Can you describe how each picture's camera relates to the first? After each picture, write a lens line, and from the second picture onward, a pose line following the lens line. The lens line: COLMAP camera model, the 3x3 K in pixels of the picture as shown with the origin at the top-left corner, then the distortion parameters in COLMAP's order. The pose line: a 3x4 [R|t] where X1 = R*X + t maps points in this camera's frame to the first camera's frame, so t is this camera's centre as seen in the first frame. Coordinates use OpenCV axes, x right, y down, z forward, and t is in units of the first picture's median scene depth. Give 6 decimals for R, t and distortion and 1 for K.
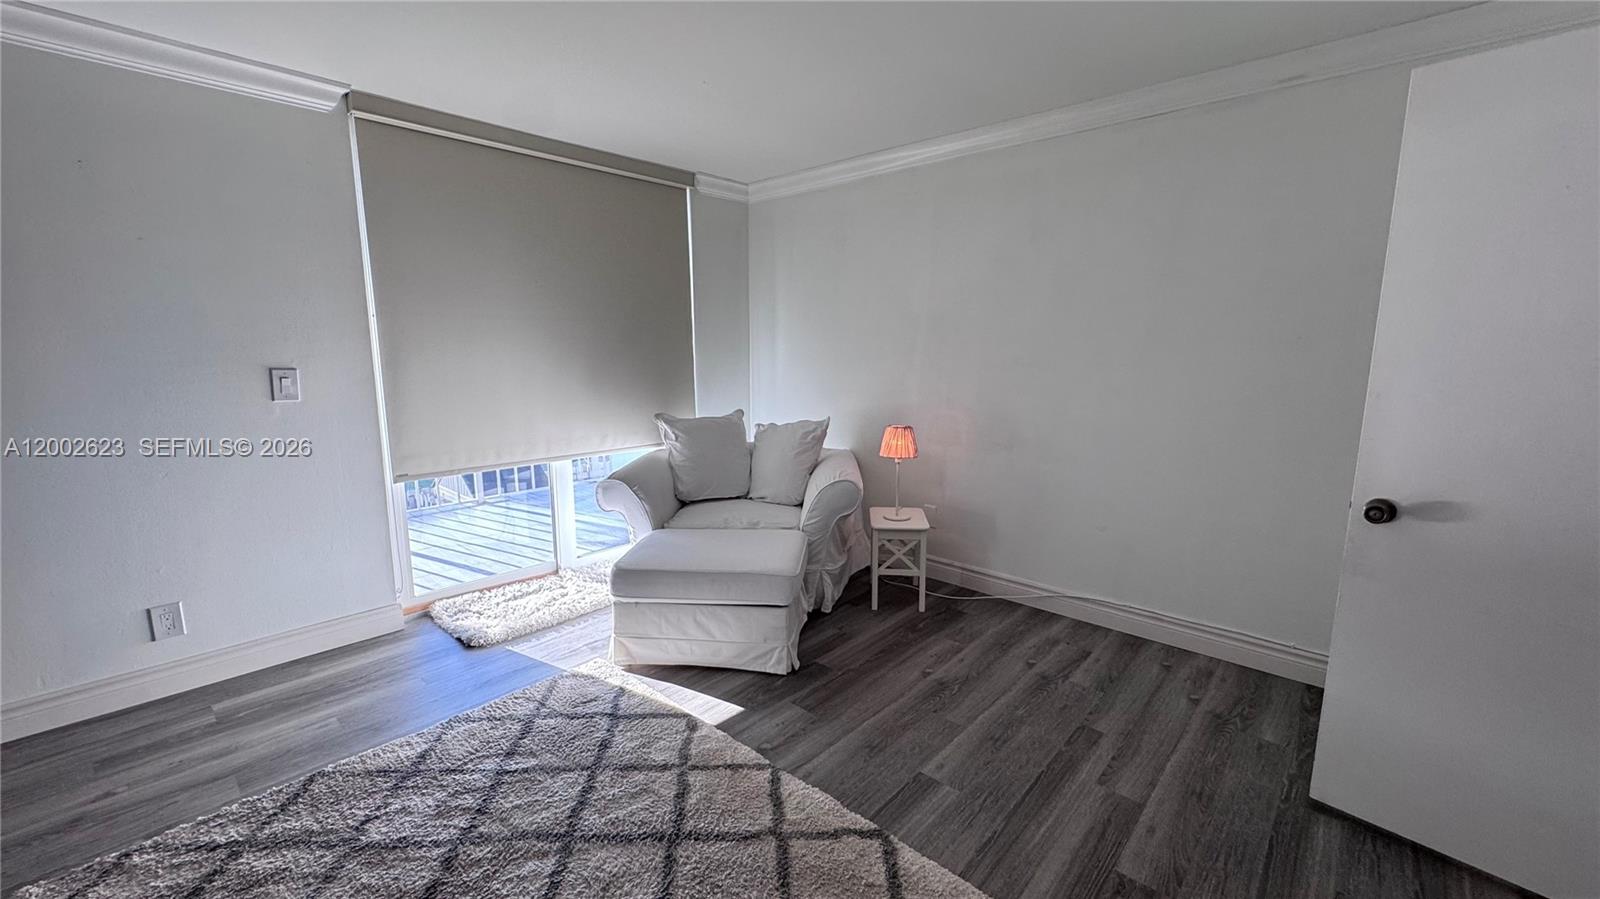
lens RADIAL K [[636.1, 0, 801.9], [0, 636.1, 446.6], [0, 0, 1]] dist [-0.004135, 0.000784]
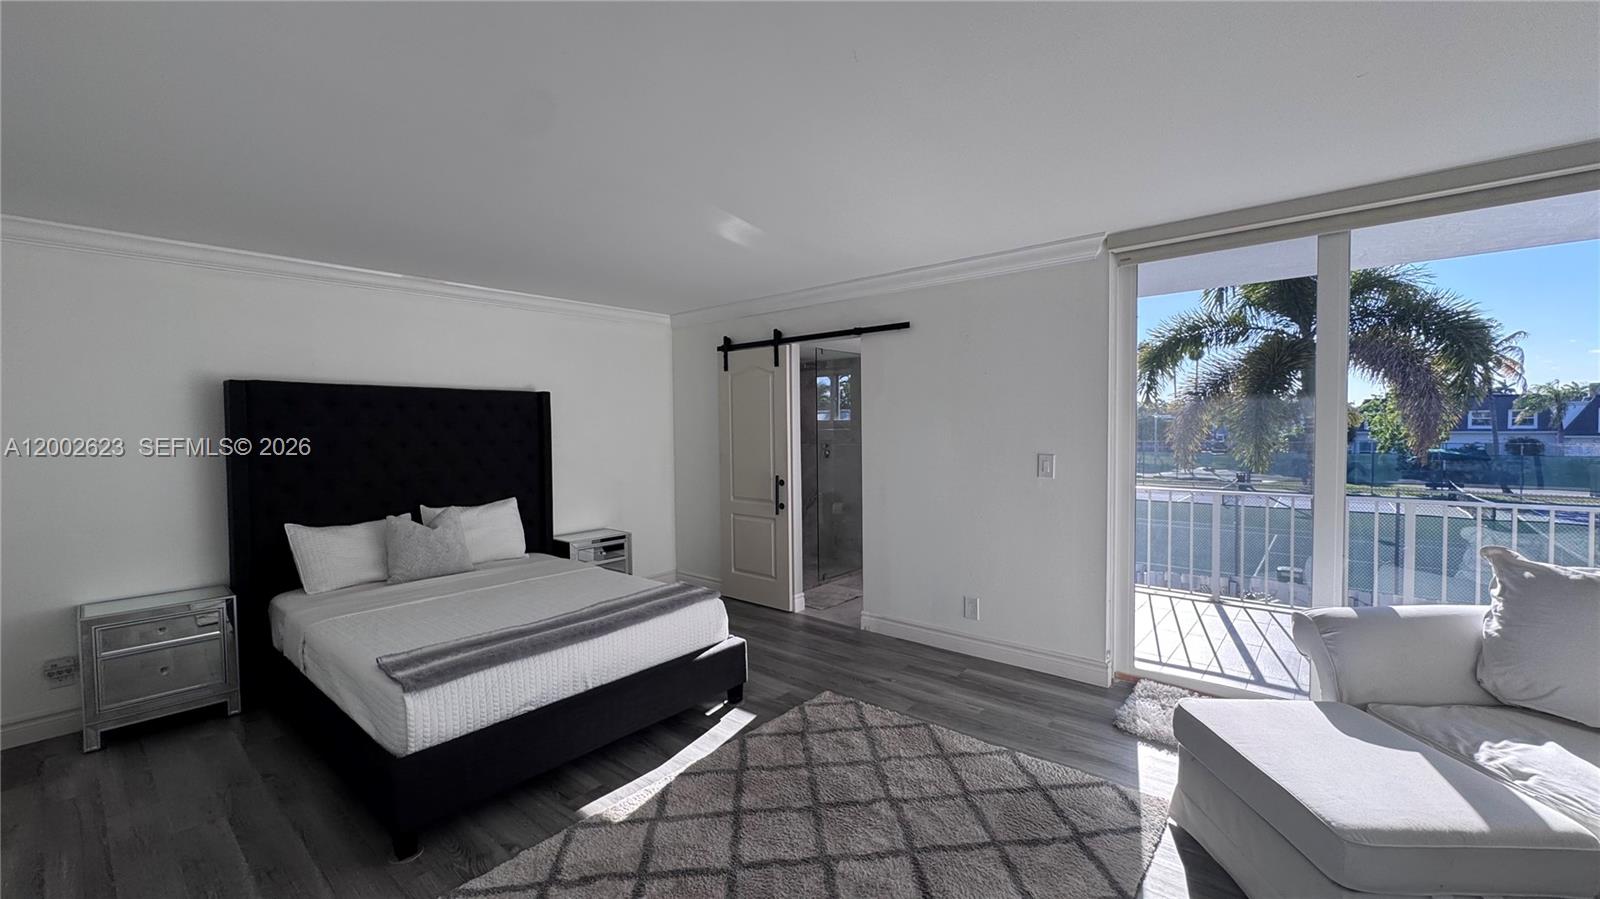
lens RADIAL K [[636.1, 0, 797.4], [0, 636.1, 450.2], [0, 0, 1]] dist [-0.004135, 0.000784]
pose [[0.031848, 0.034590, -0.998894, 0.553863], [-0.143807, 0.989161, 0.029668, -0.098840], [0.989093, 0.142703, 0.036477, 0.433606]]
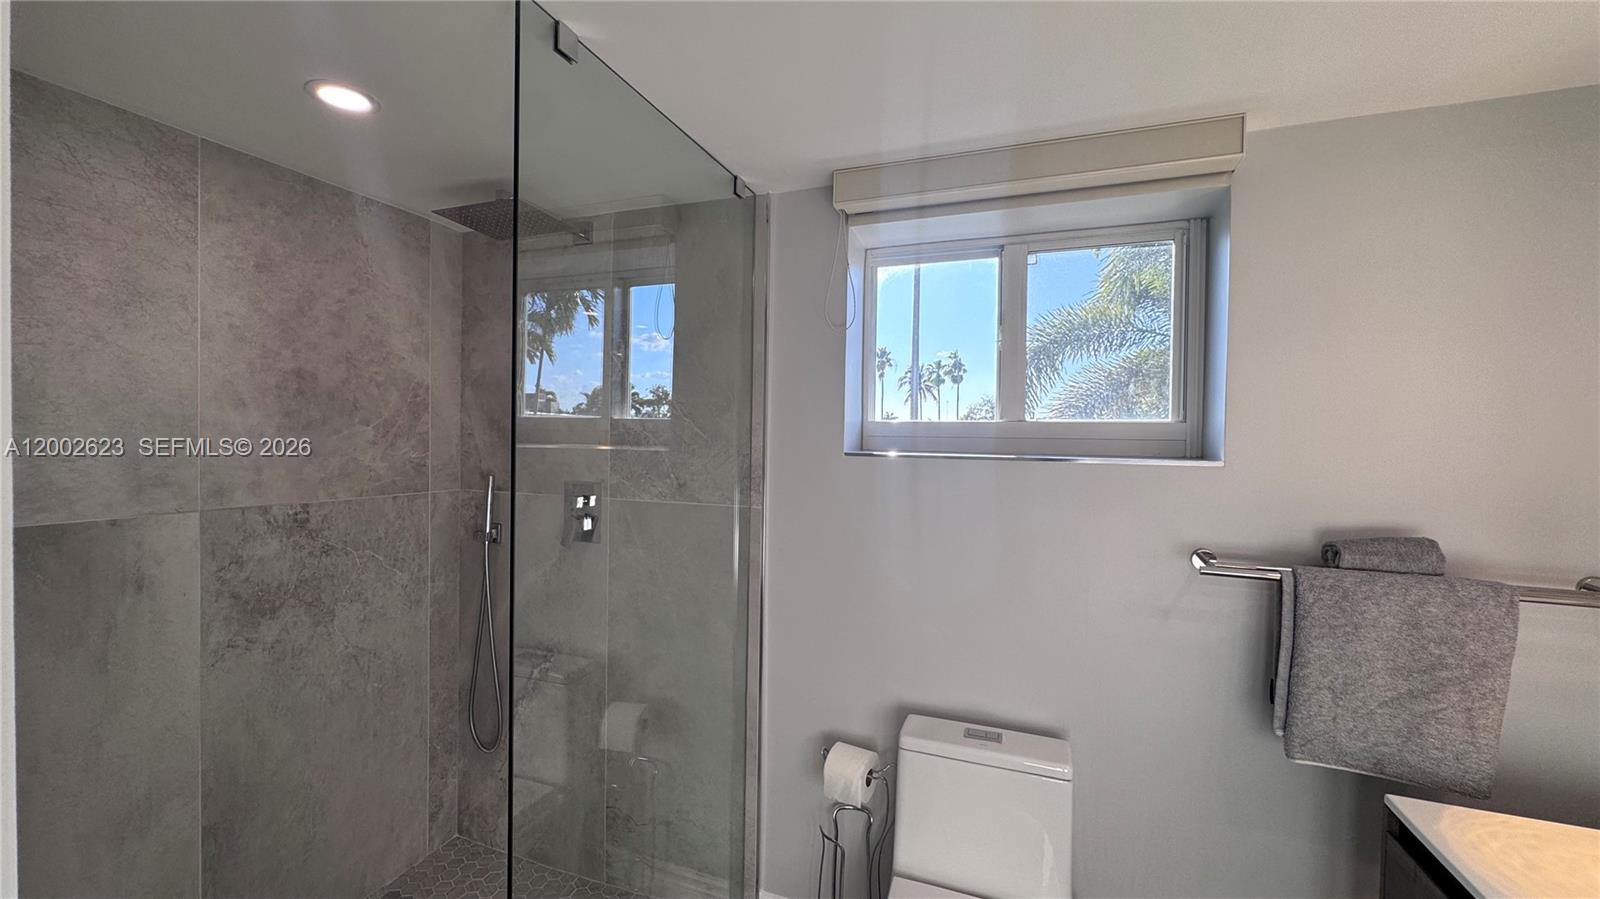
lens RADIAL K [[636.1, 0, 799.0], [0, 636.1, 447.5], [0, 0, 1]] dist [-0.004135, 0.000784]
pose [[0.367422, 0.018428, -0.929872, -1.222465], [-0.160276, 0.986101, -0.043788, -0.130649], [0.916140, 0.165125, 0.365269, 0.588808]]
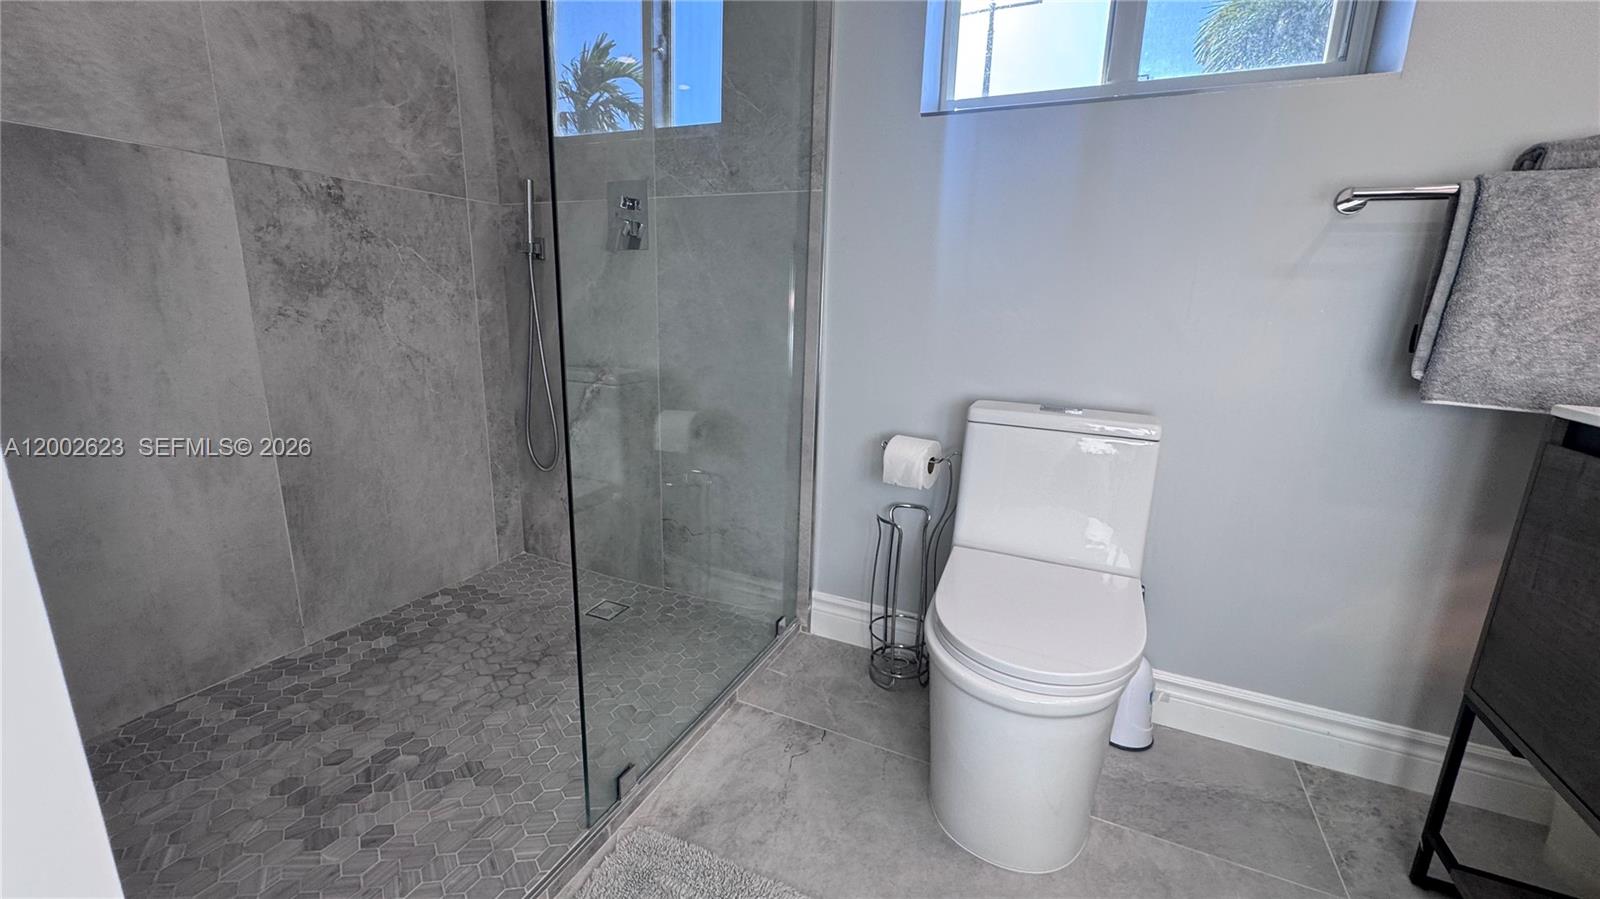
lens RADIAL K [[636.1, 0, 799.4], [0, 636.1, 450.2], [0, 0, 1]] dist [-0.004135, 0.000784]
pose [[0.302428, 0.224386, -0.926385, -1.255403], [-0.176942, 0.968220, 0.176754, 0.052858], [0.936605, 0.110461, 0.332520, 0.615536]]
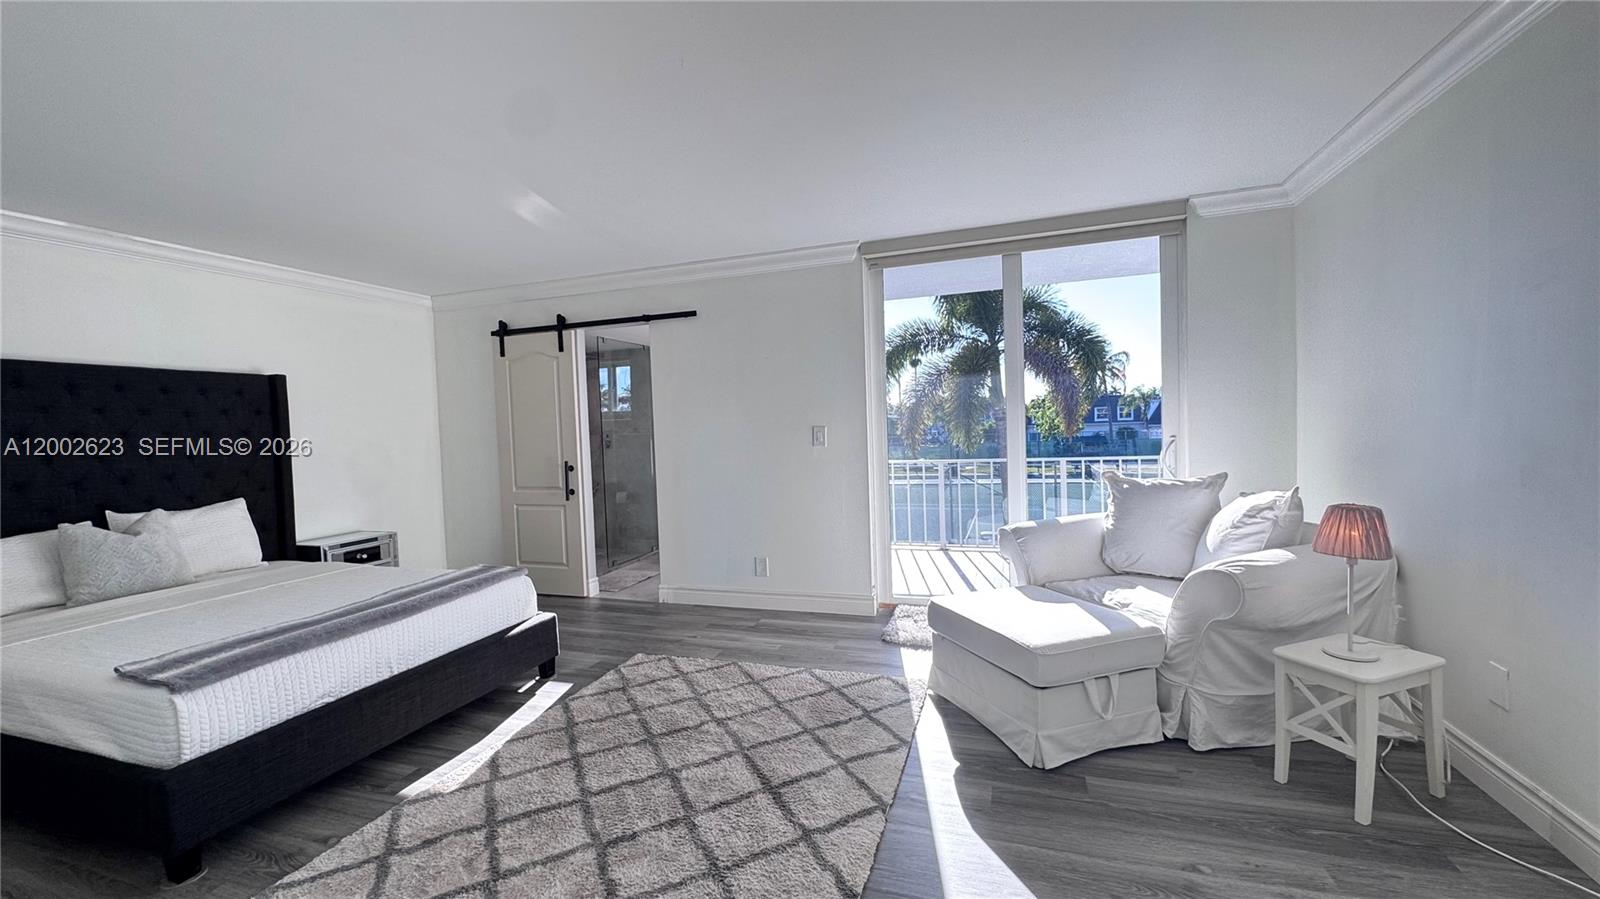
lens RADIAL K [[636.1, 0, 797.4], [0, 636.1, 451.0], [0, 0, 1]] dist [-0.004135, 0.000784]
pose [[0.396168, 0.019733, -0.917966, 0.662782], [-0.106245, 0.994039, -0.024484, -0.016609], [0.912010, 0.107229, 0.395903, 0.330479]]
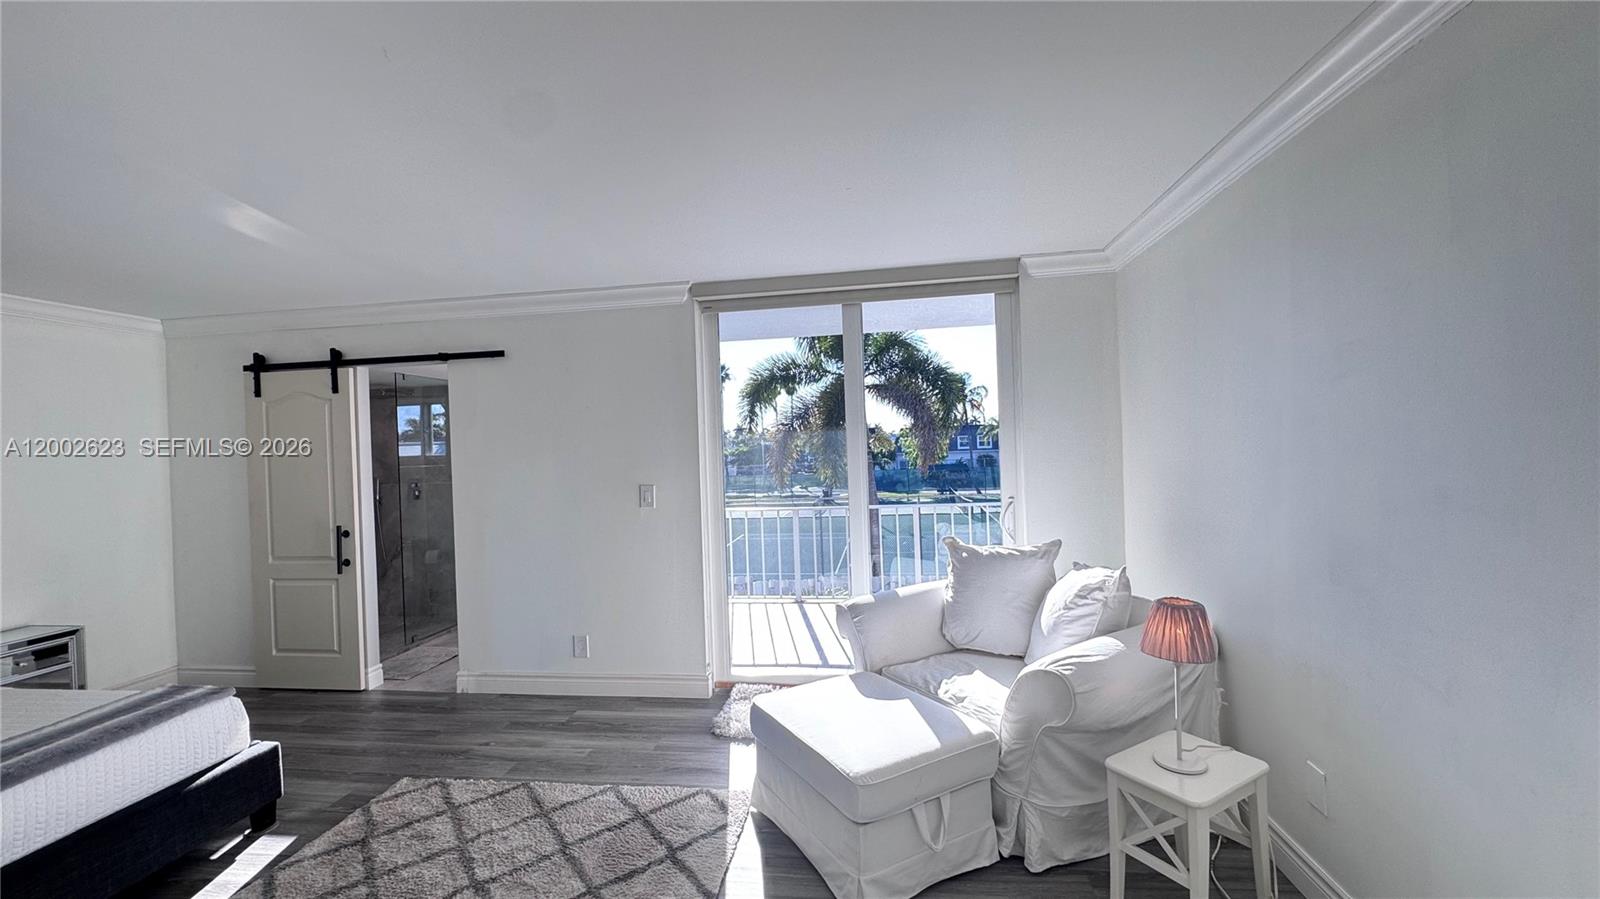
lens RADIAL K [[636.1, 0, 797.4], [0, 636.1, 449.7], [0, 0, 1]] dist [-0.004135, 0.000784]
pose [[0.561318, -0.018553, -0.827392, 0.576763], [-0.093103, 0.991987, -0.085407, -0.115313], [0.822347, 0.124974, 0.555092, 0.491618]]
